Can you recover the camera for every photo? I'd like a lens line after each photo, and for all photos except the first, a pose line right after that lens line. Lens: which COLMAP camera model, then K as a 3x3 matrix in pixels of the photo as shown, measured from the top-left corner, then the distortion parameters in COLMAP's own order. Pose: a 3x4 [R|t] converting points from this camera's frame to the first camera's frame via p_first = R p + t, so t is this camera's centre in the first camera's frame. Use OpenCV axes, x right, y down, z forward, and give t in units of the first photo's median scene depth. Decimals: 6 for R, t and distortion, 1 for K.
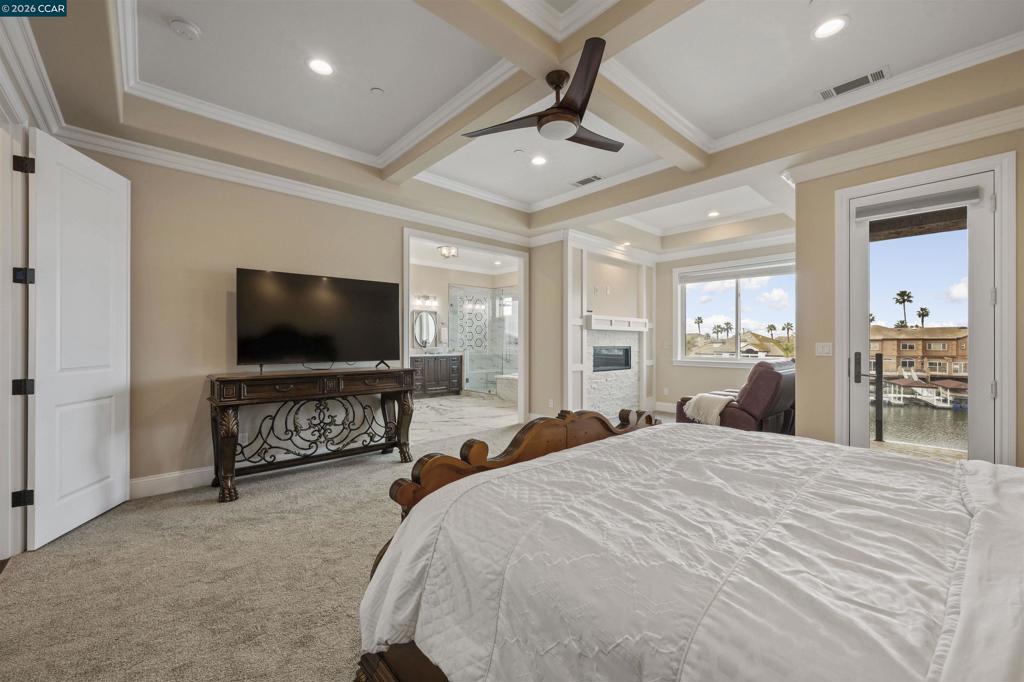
lens RADIAL K [[404.1, 0, 514.1], [0, 404.1, 338.9], [0, 0, 1]] dist [-0.001709, -0.000195]
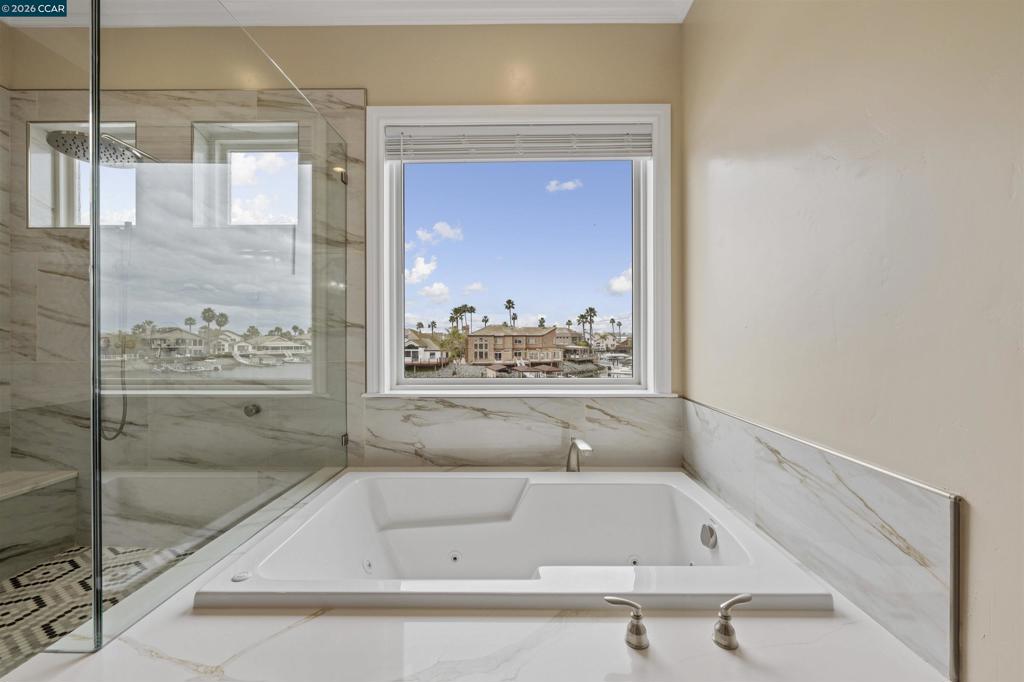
lens RADIAL K [[403.5, 0, 514.0], [0, 403.5, 337.9], [0, 0, 1]] dist [0.002005, 0.000427]
pose [[0.683558, -0.002174, 0.729893, -0.004050], [-0.002854, 0.999980, 0.005652, 0.000560], [-0.729890, -0.005947, 0.683538, 0.102272]]
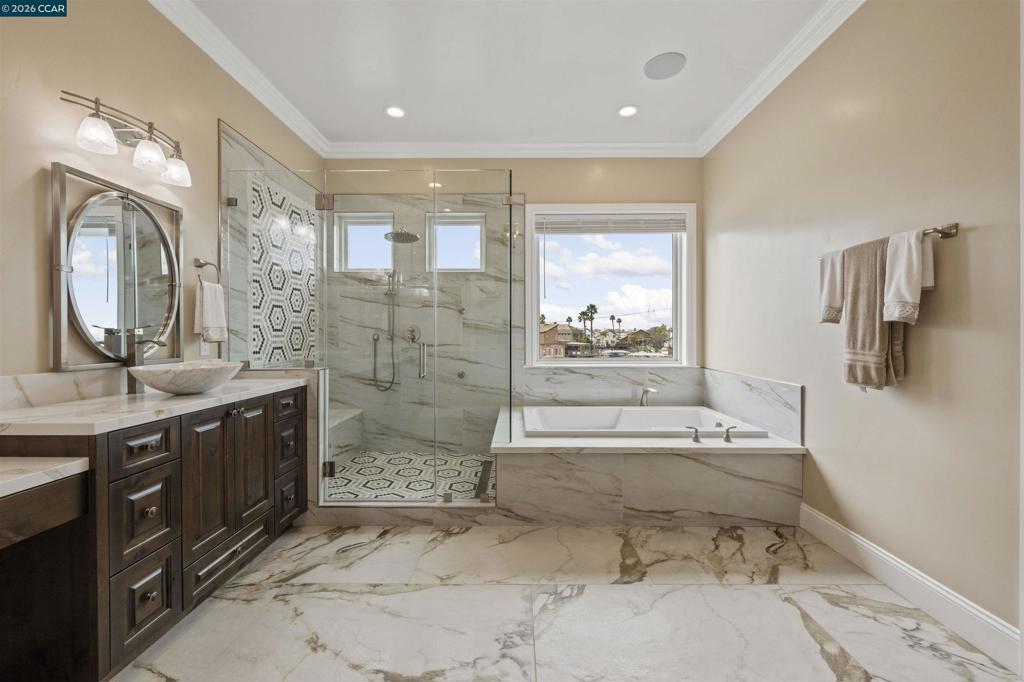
lens RADIAL K [[405.6, 0, 513.5], [0, 405.6, 336.1], [0, 0, 1]] dist [-0.000216, 0.000015]
pose [[0.681845, -0.004645, 0.731482, -0.031868], [-0.003303, 0.999950, 0.009429, 0.000504], [-0.731490, -0.008845, 0.681795, 0.094823]]
